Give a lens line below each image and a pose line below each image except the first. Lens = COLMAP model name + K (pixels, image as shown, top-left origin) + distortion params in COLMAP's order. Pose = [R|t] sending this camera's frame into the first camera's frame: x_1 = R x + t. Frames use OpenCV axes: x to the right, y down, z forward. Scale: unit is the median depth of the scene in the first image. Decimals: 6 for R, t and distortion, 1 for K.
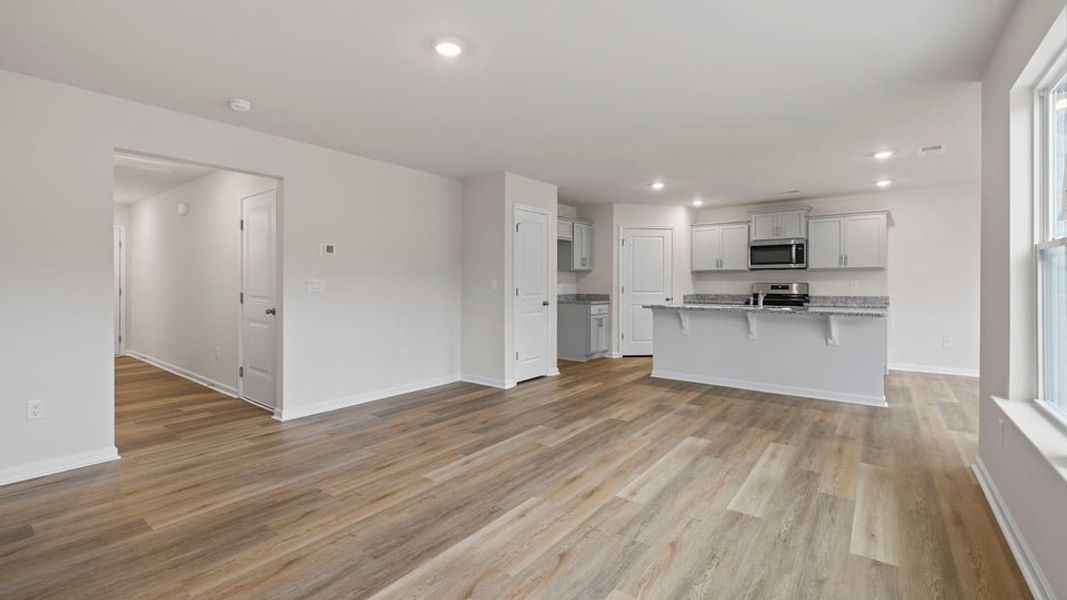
lens RADIAL K [[457.3, 0, 525.8], [0, 457.3, 284.4], [0, 0, 1]] dist [-0.001457, 0.000180]
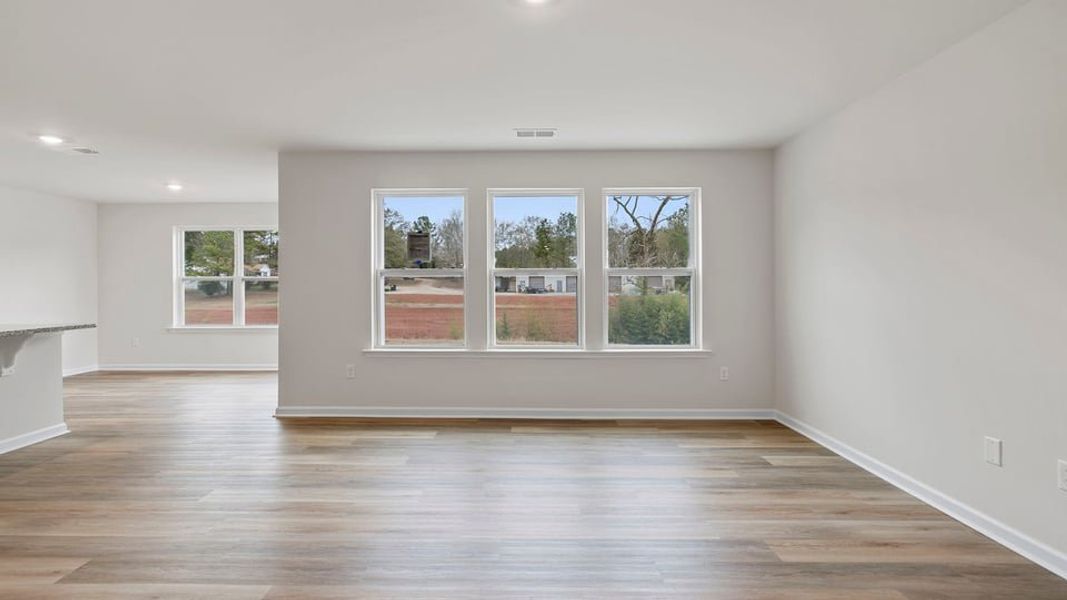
lens RADIAL K [[457.3, 0, 525.8], [0, 457.3, 284.4], [0, 0, 1]] dist [-0.001457, 0.000180]
pose [[-0.604473, 0.005824, 0.796604, -0.607282], [0.007091, 0.999973, -0.001929, -0.008098], [-0.796594, 0.004483, -0.604498, 1.178328]]
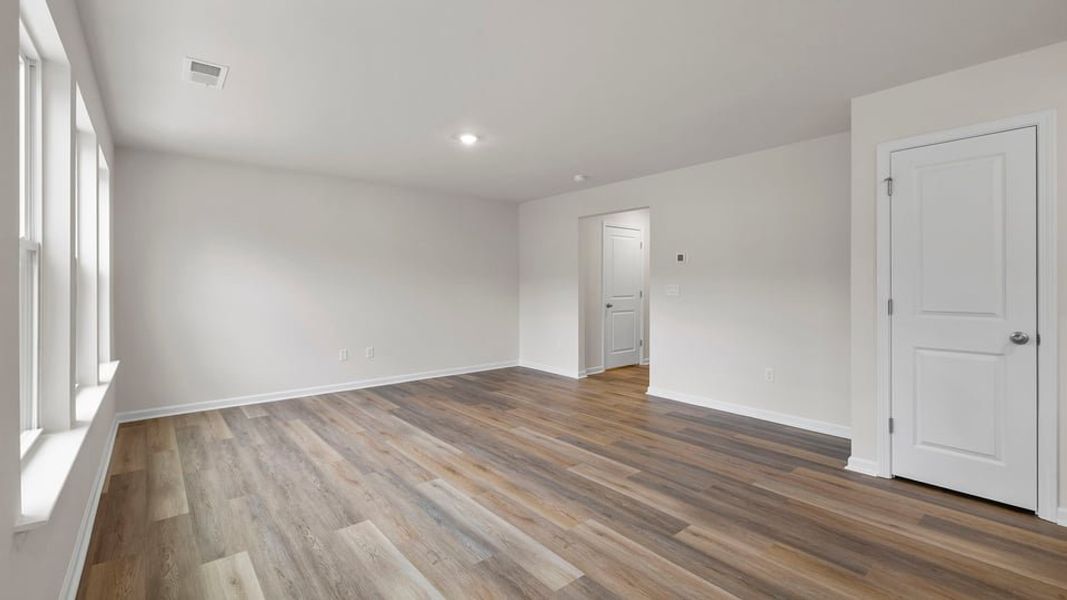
lens RADIAL K [[457.3, 0, 525.8], [0, 457.3, 284.4], [0, 0, 1]] dist [-0.001457, 0.000180]
pose [[-0.218383, -0.002283, -0.975861, 1.029927], [-0.004338, 0.999990, -0.001368, -0.011137], [0.975854, 0.003935, -0.218390, 1.198057]]
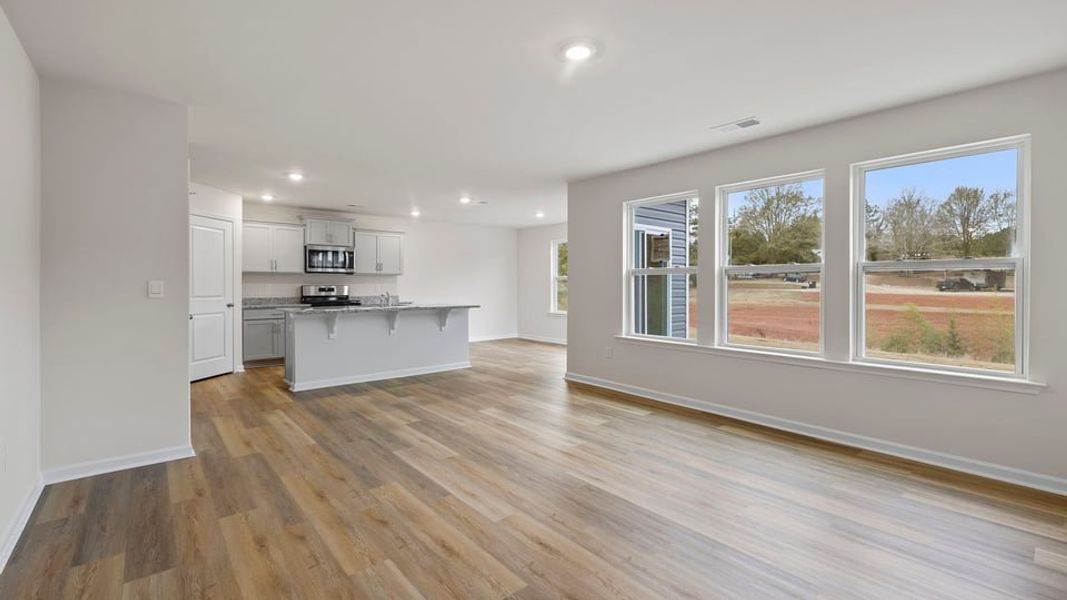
lens RADIAL K [[457.3, 0, 525.8], [0, 457.3, 284.4], [0, 0, 1]] dist [-0.001457, 0.000180]
pose [[0.212326, -0.000667, 0.977199, -0.926573], [0.005168, 0.999987, -0.000441, -0.006358], [-0.977185, 0.005143, 0.212327, 0.700020]]
